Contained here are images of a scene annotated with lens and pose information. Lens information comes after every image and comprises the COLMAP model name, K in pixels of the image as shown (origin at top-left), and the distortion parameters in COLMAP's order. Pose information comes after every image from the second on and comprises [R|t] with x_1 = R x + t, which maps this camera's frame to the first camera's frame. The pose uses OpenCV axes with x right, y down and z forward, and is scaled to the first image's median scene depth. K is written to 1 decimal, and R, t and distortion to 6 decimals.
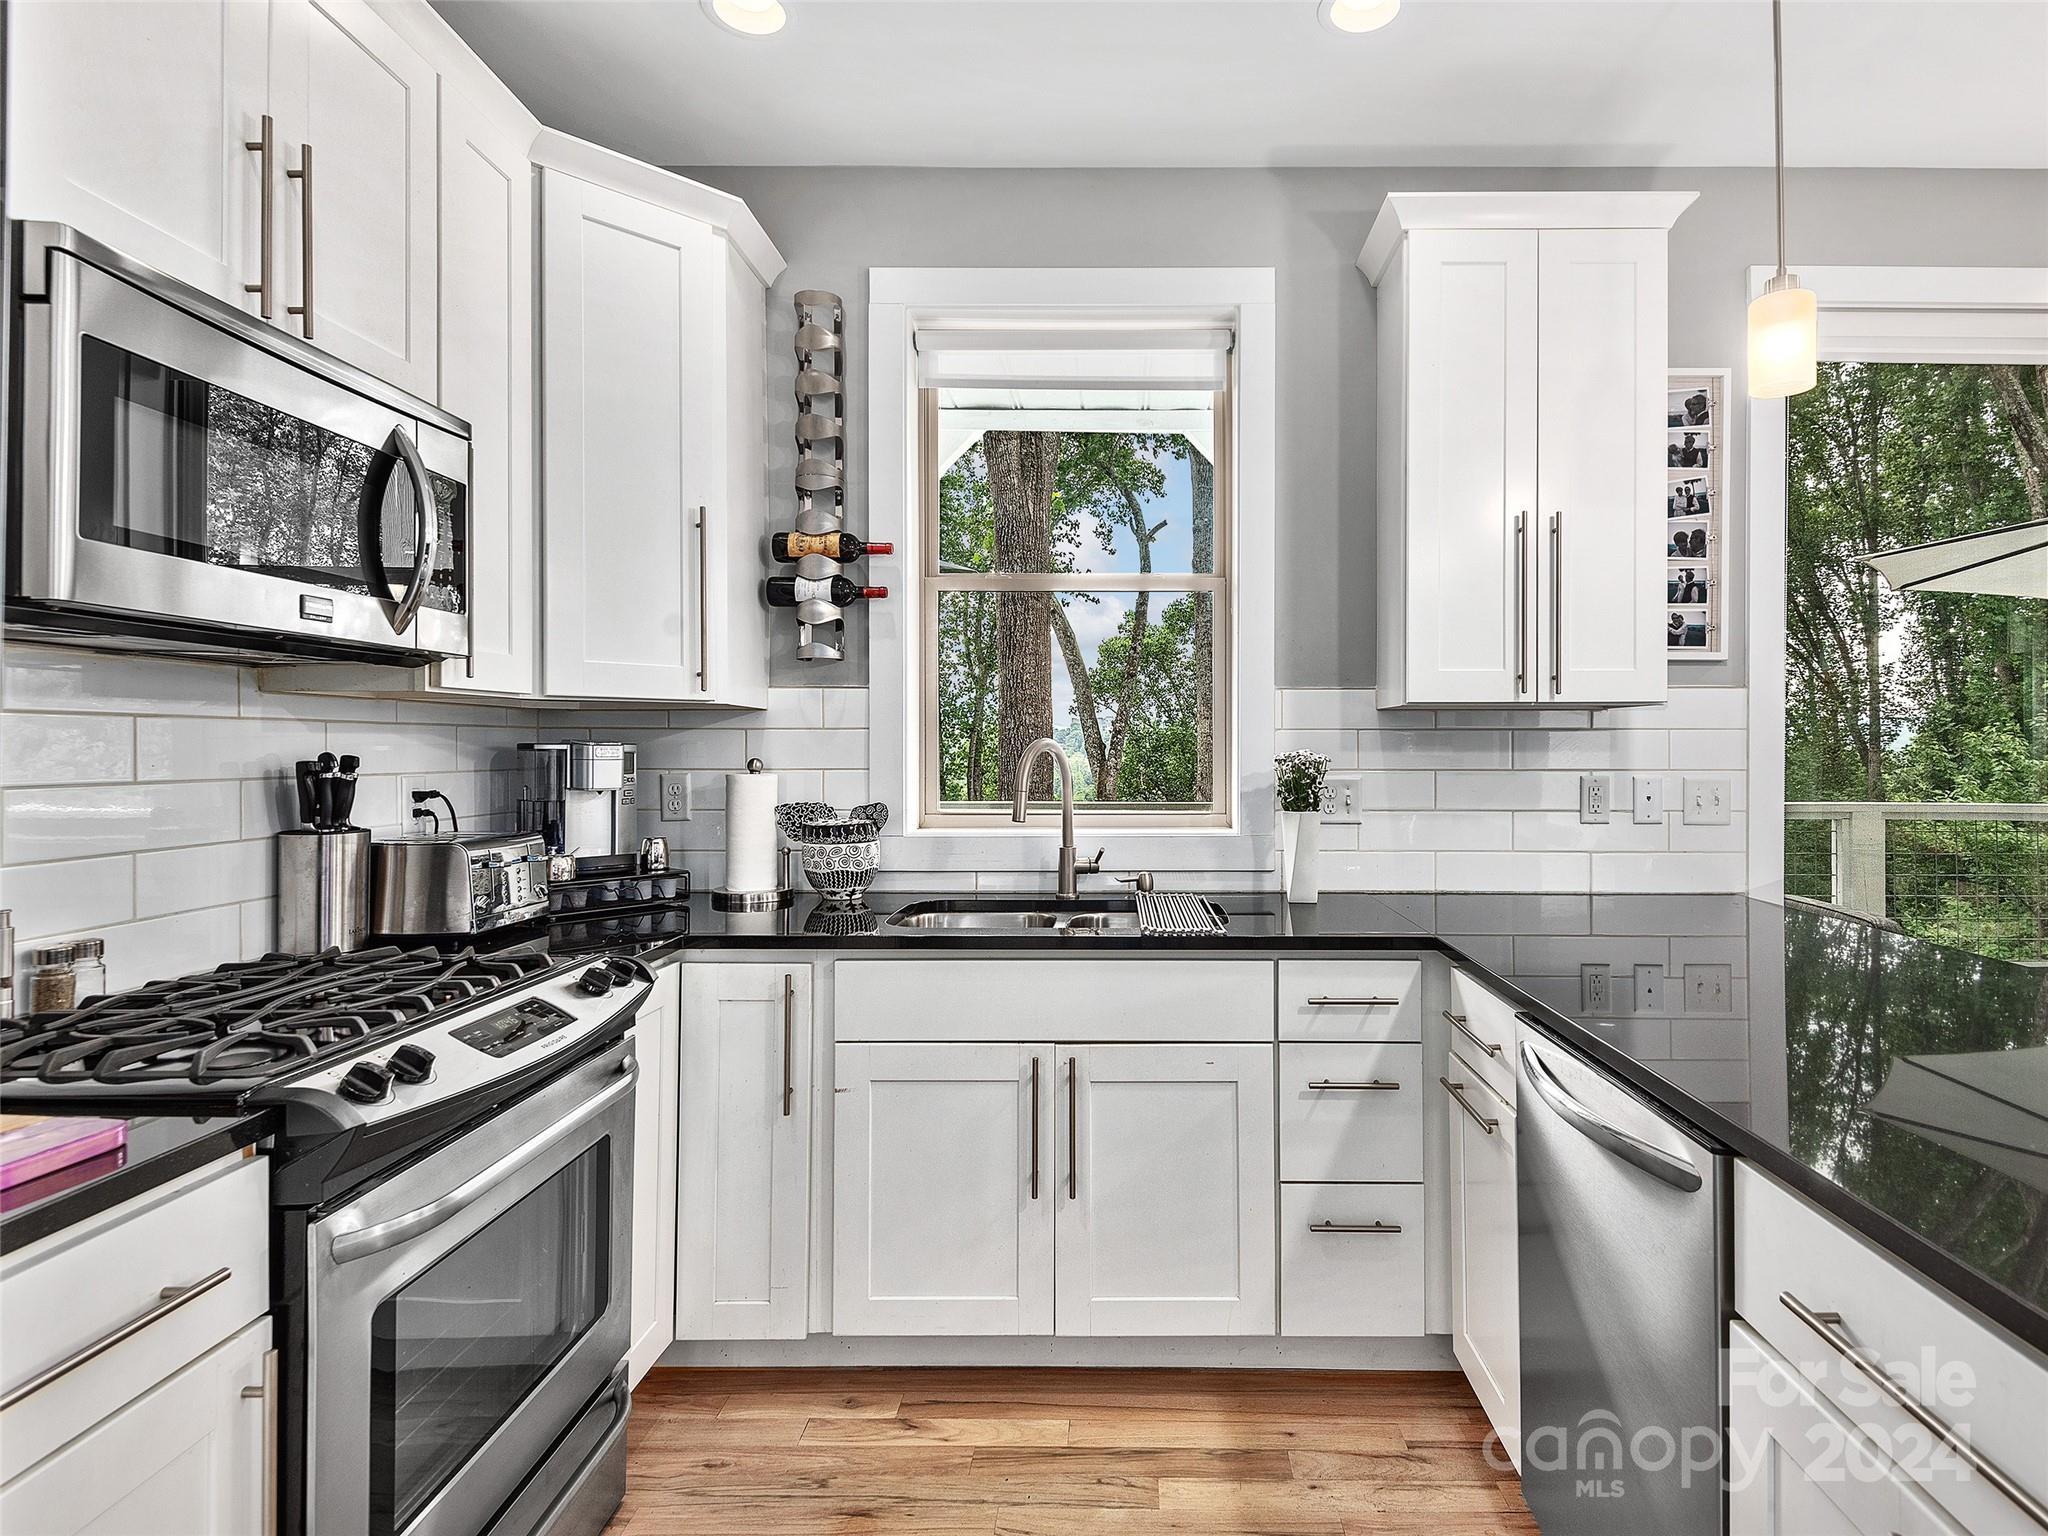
lens RADIAL K [[1090.6, 0, 1029.3], [0, 1090.6, 741.0], [0, 0, 1]] dist [0.033879, -0.031706]
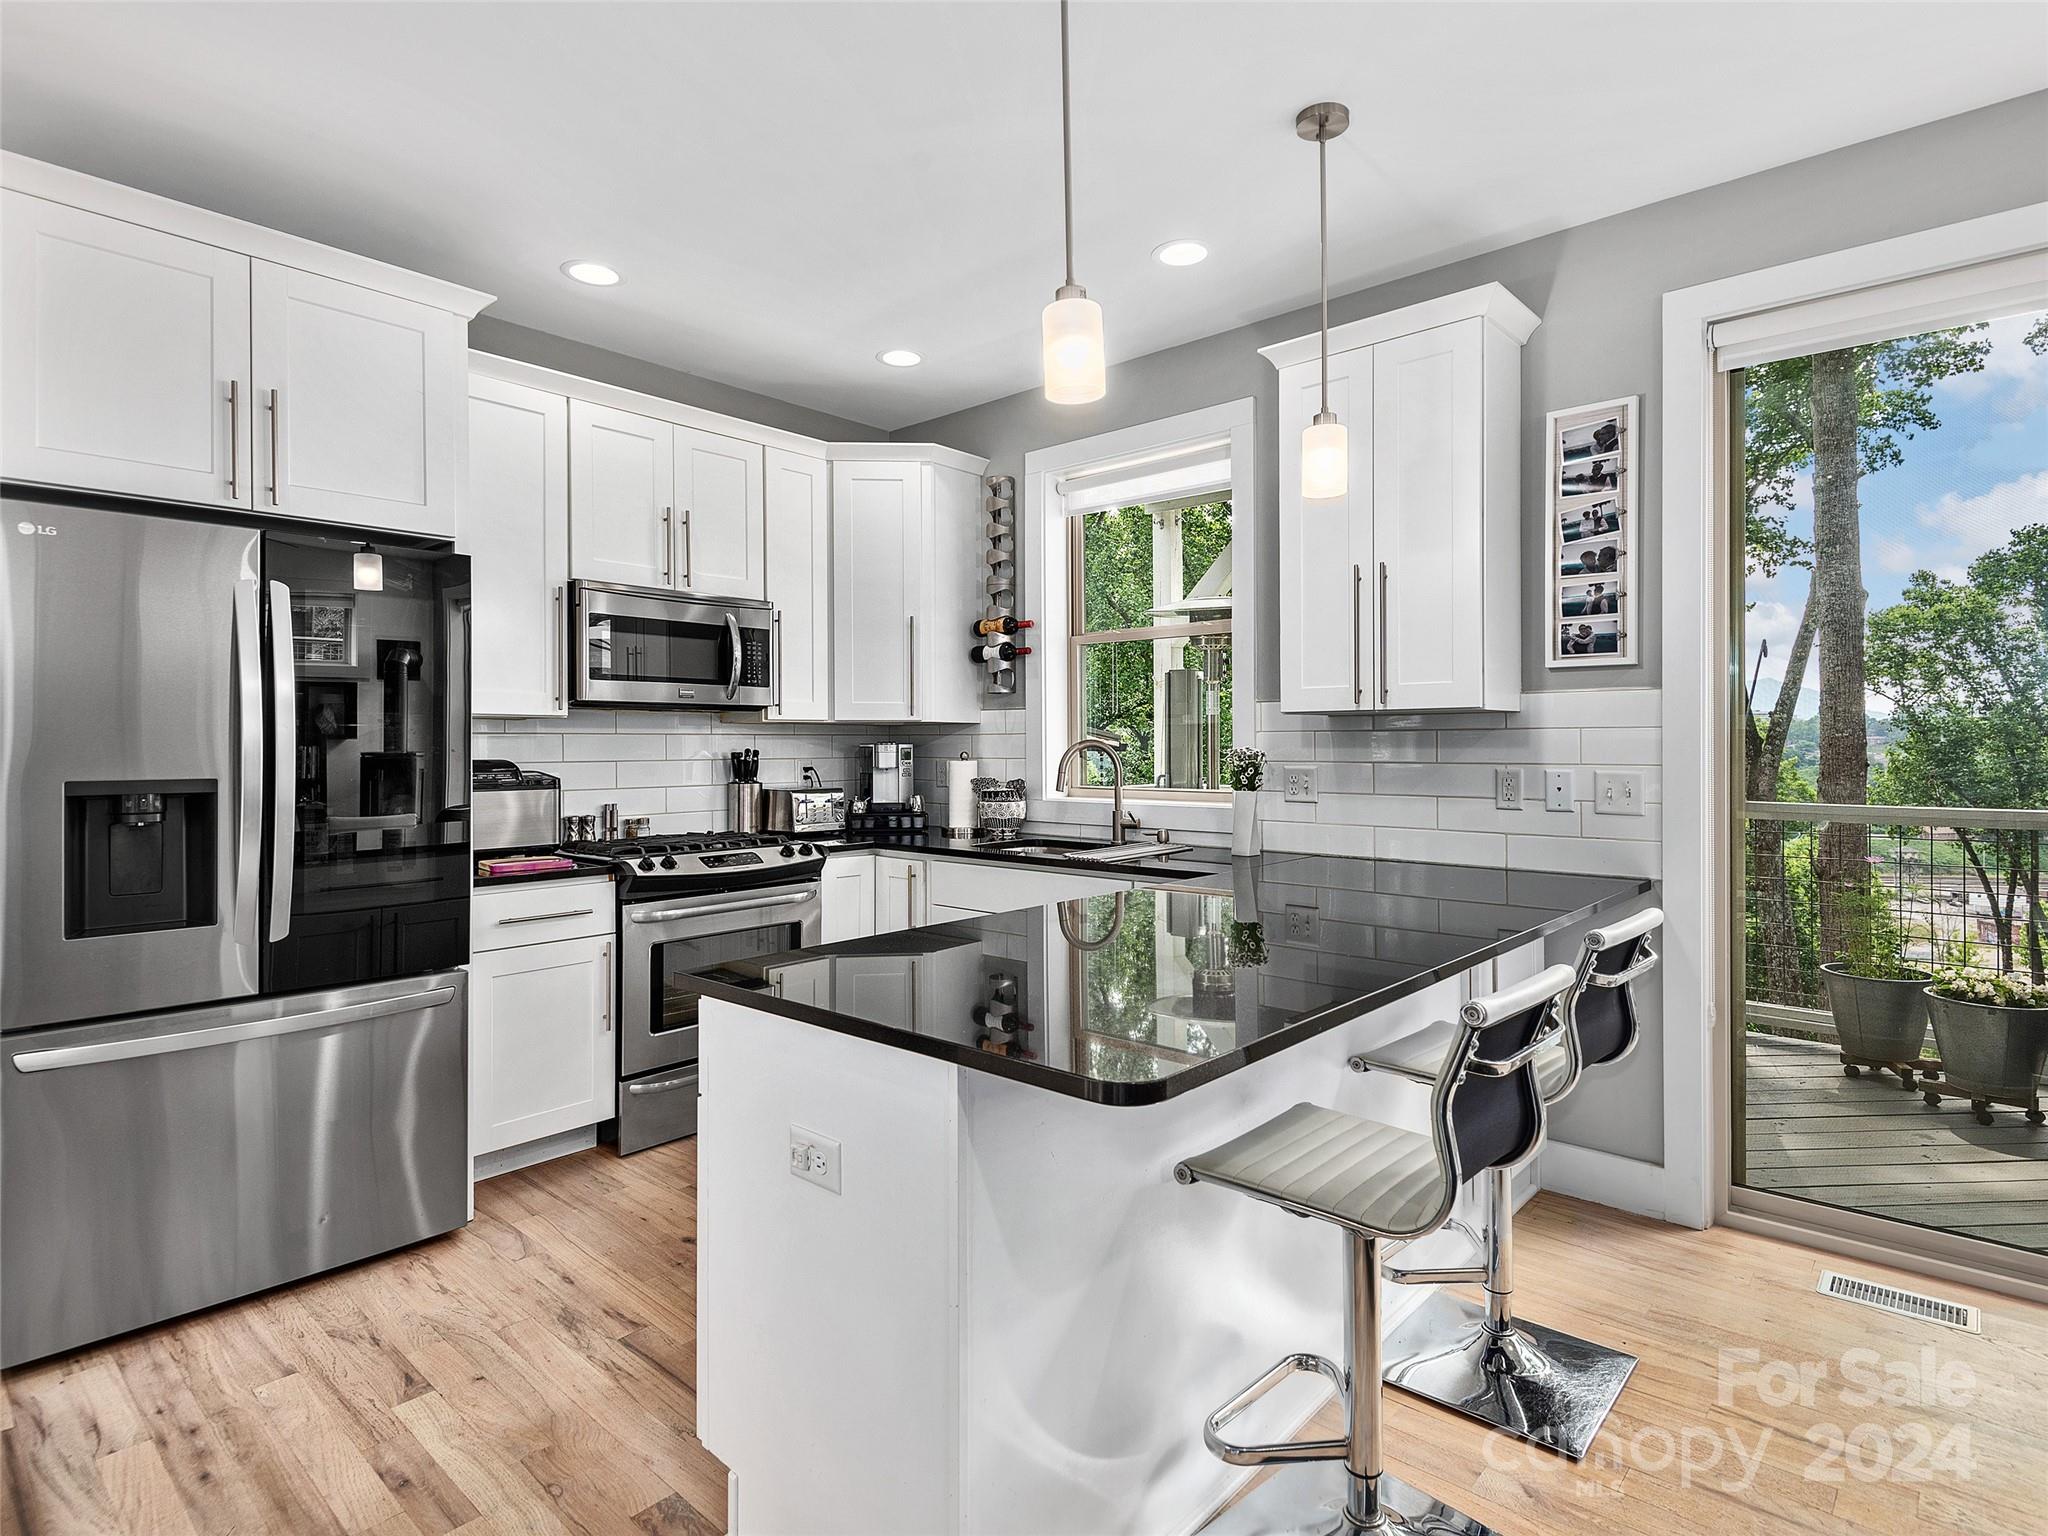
lens RADIAL K [[1090.6, 0, 1029.3], [0, 1090.6, 741.0], [0, 0, 1]] dist [0.033879, -0.031706]
pose [[0.745332, -0.003964, -0.666682, 0.973891], [0.007057, 0.999973, 0.001943, -0.003968], [0.666657, -0.006153, 0.745340, -0.224682]]
